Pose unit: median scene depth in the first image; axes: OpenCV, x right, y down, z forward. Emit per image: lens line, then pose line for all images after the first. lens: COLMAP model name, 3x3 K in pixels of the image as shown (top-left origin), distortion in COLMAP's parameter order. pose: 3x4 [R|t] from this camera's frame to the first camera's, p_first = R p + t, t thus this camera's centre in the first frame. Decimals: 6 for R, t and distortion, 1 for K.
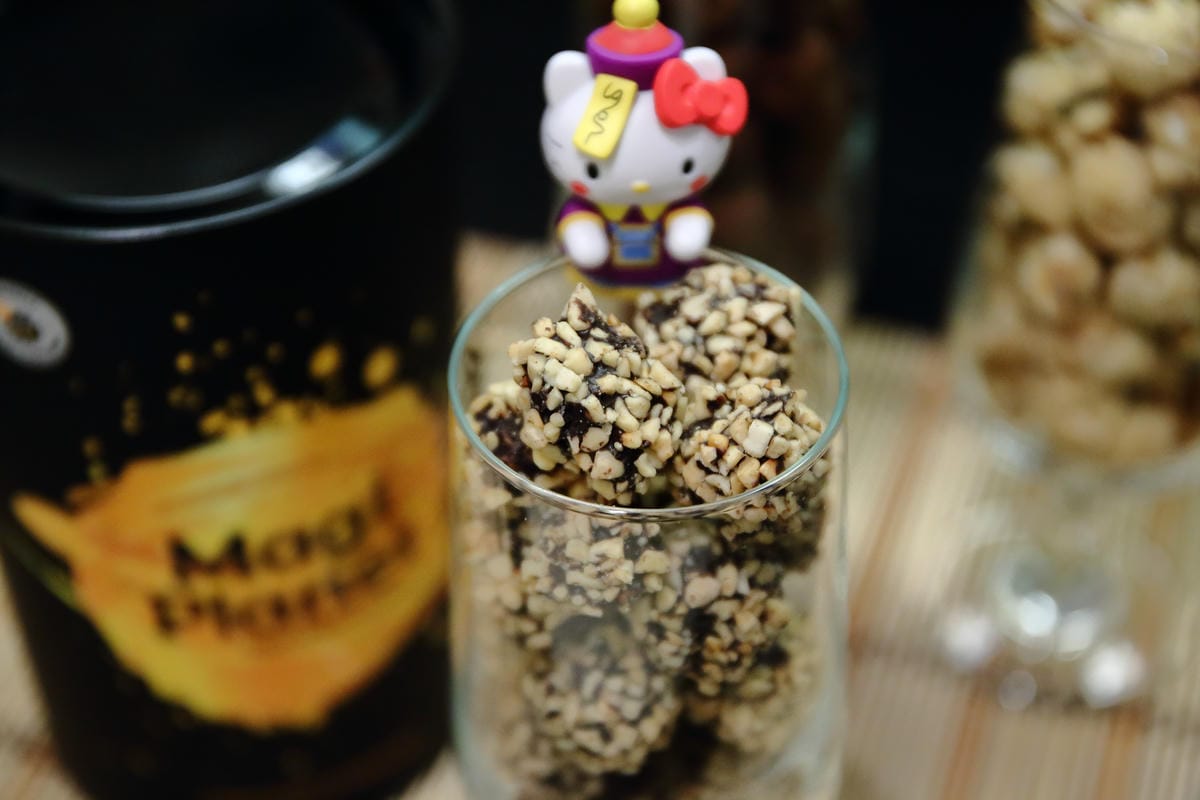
lens RADIAL K [[2040.9, 0, 600.0], [0, 2040.9, 400.0], [0, 0, 1]] dist [0.042233, 0.116766]
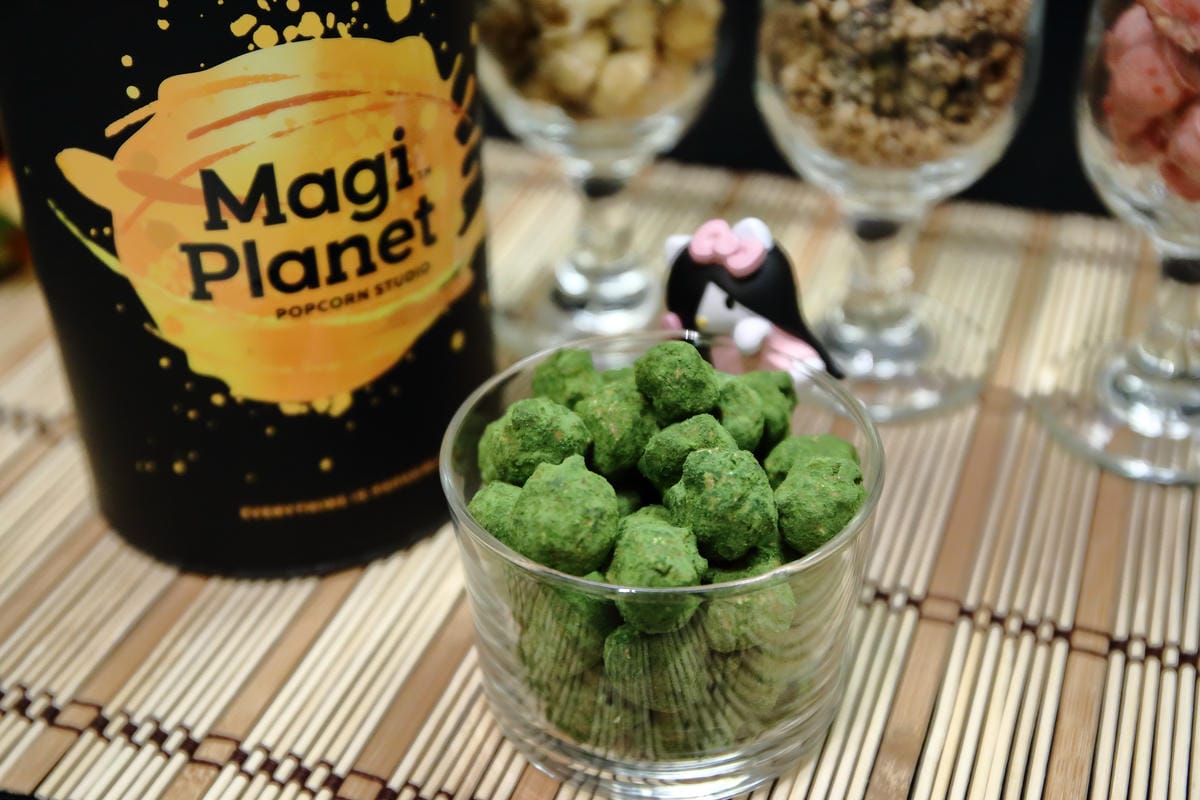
lens RADIAL K [[1574.4, 0, 600.0], [0, 1574.4, 400.0], [0, 0, 1]] dist [-0.002903, 0.019277]
pose [[0.998926, -0.036726, 0.028251, -0.032248], [0.040786, 0.986271, -0.160018, 0.316063], [-0.021986, 0.160999, 0.986710, 0.209439]]
